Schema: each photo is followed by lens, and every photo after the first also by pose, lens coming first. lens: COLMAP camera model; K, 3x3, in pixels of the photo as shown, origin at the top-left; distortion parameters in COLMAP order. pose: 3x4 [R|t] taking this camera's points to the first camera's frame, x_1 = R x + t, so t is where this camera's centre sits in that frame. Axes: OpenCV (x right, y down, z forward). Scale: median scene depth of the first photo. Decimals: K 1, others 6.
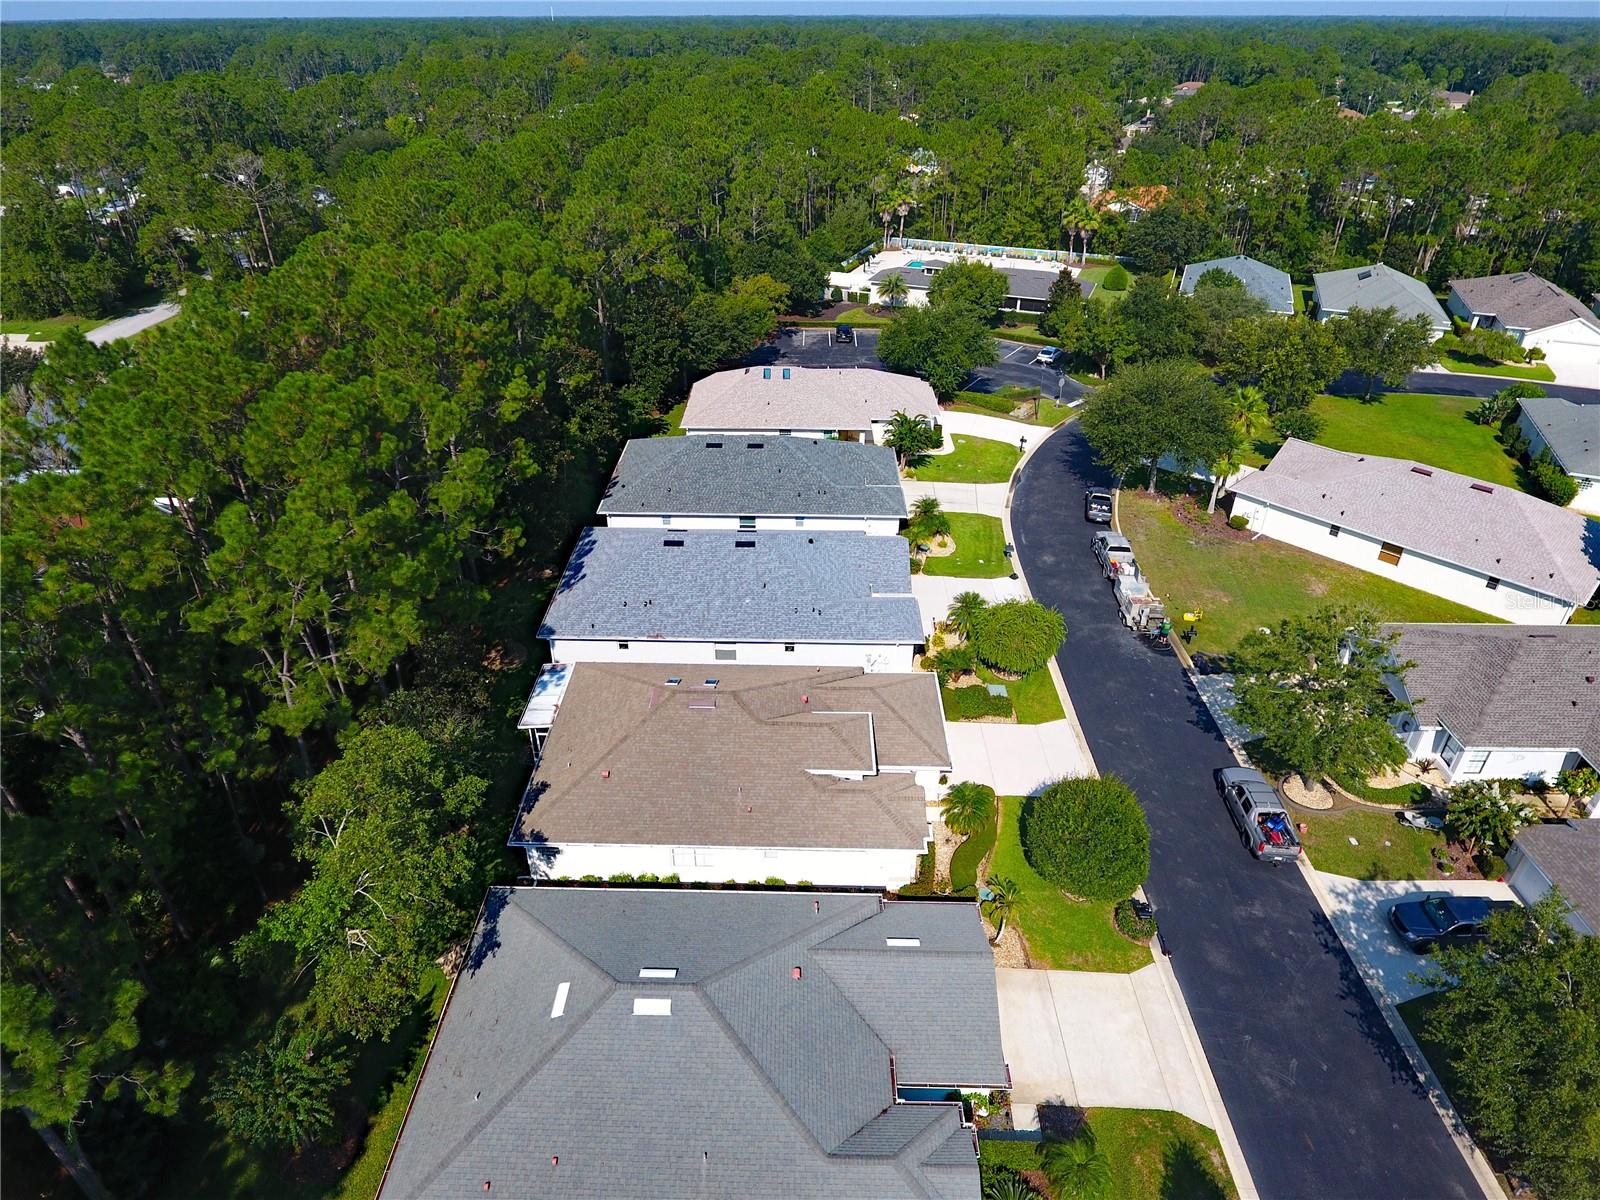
lens RADIAL K [[929.0, 0, 781.3], [0, 929.0, 590.8], [0, 0, 1]] dist [-0.006740, -0.002049]
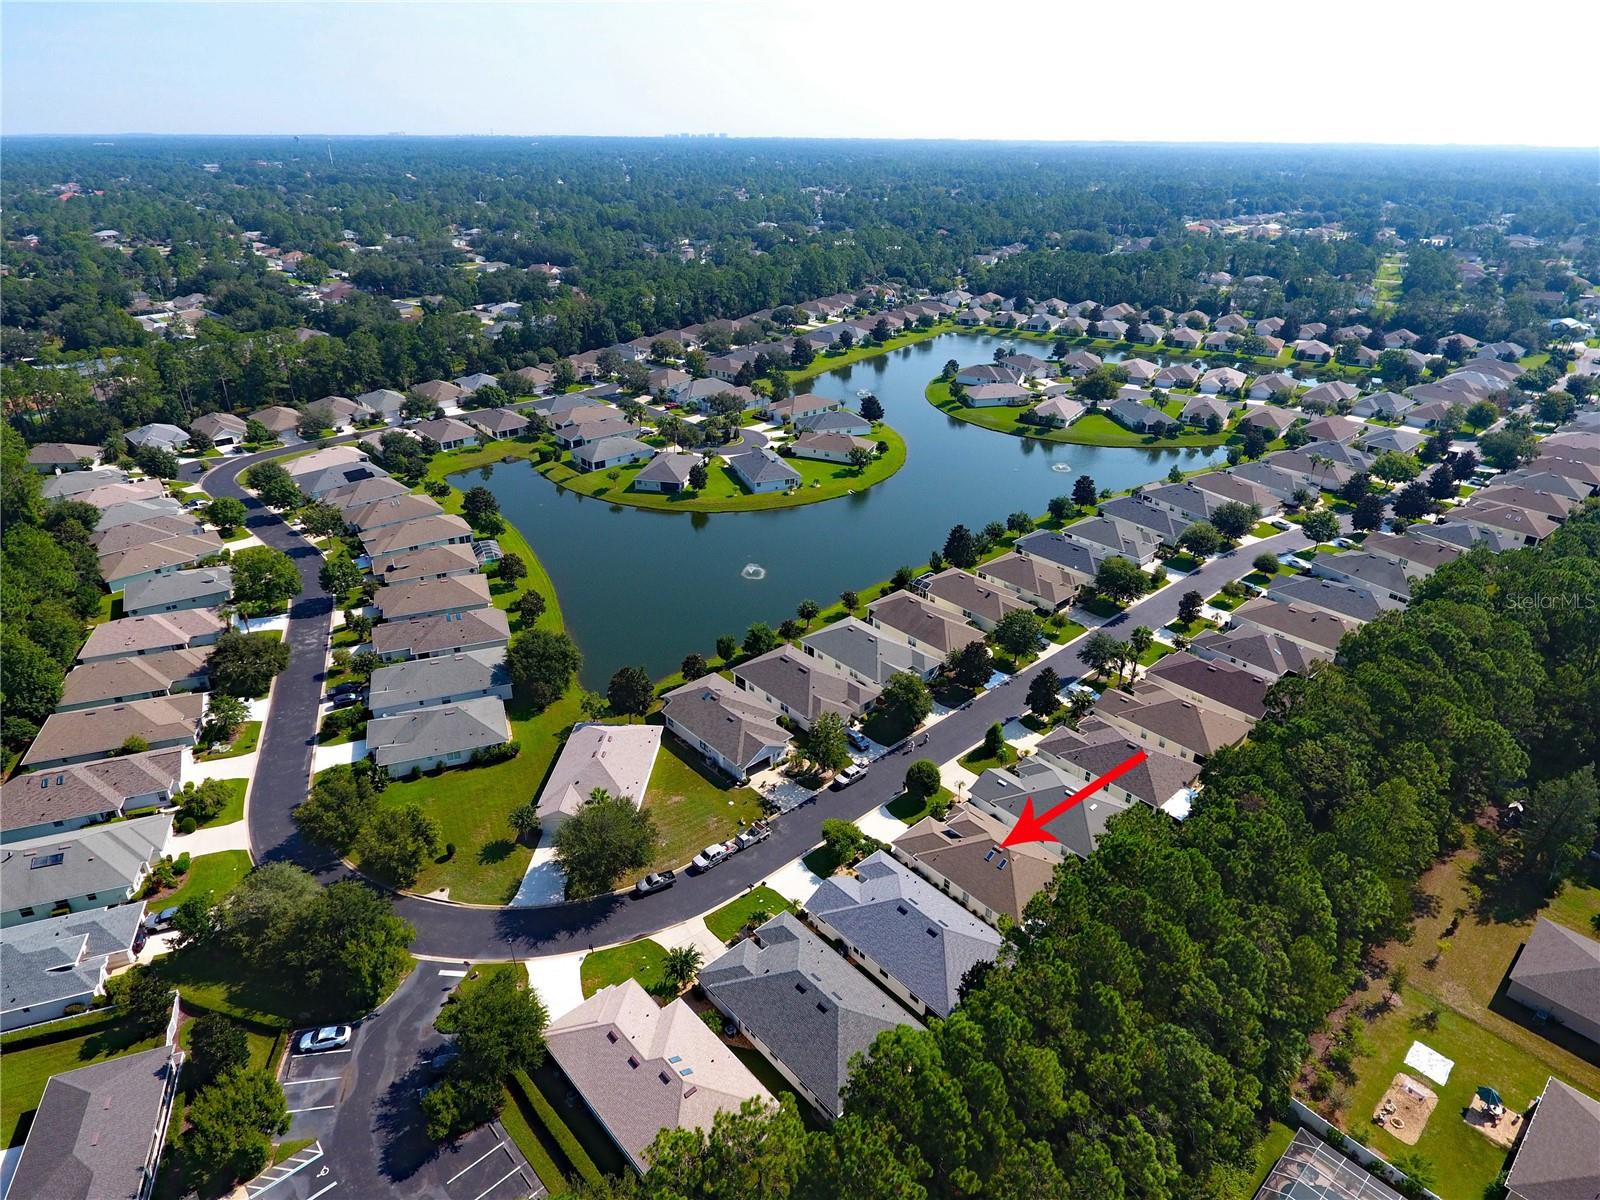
lens RADIAL K [[929.0, 0, 781.3], [0, 929.0, 590.8], [0, 0, 1]] dist [-0.006740, -0.002049]
pose [[-0.683368, -0.326388, 0.653054, -0.922432], [0.386471, 0.597172, 0.702870, -1.944883], [-0.619394, 0.732705, -0.281948, 1.299979]]
